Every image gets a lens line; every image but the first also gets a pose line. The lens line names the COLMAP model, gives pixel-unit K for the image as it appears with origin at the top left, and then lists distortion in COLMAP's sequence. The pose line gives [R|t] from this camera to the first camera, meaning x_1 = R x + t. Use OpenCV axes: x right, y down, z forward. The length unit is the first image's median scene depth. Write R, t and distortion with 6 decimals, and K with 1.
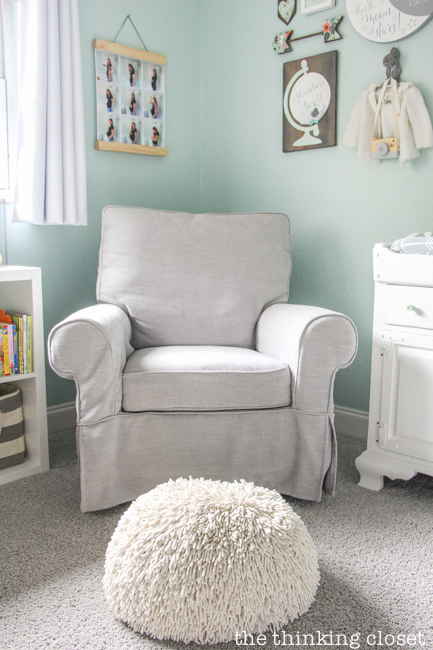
lens RADIAL K [[615.3, 0, 216.5], [0, 615.3, 325.0], [0, 0, 1]] dist [-0.146015, 0.236644]
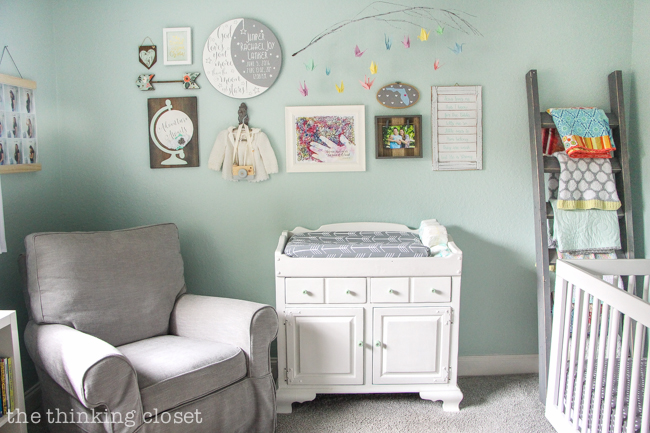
lens RADIAL K [[526.6, 0, 325.0], [0, 526.6, 216.5], [0, 0, 1]] dist [-0.180837, 0.152490]
pose [[0.726788, -0.091386, 0.680755, -0.399293], [0.116592, 0.993141, 0.008845, -0.168961], [-0.676894, 0.072942, 0.732458, -0.014879]]
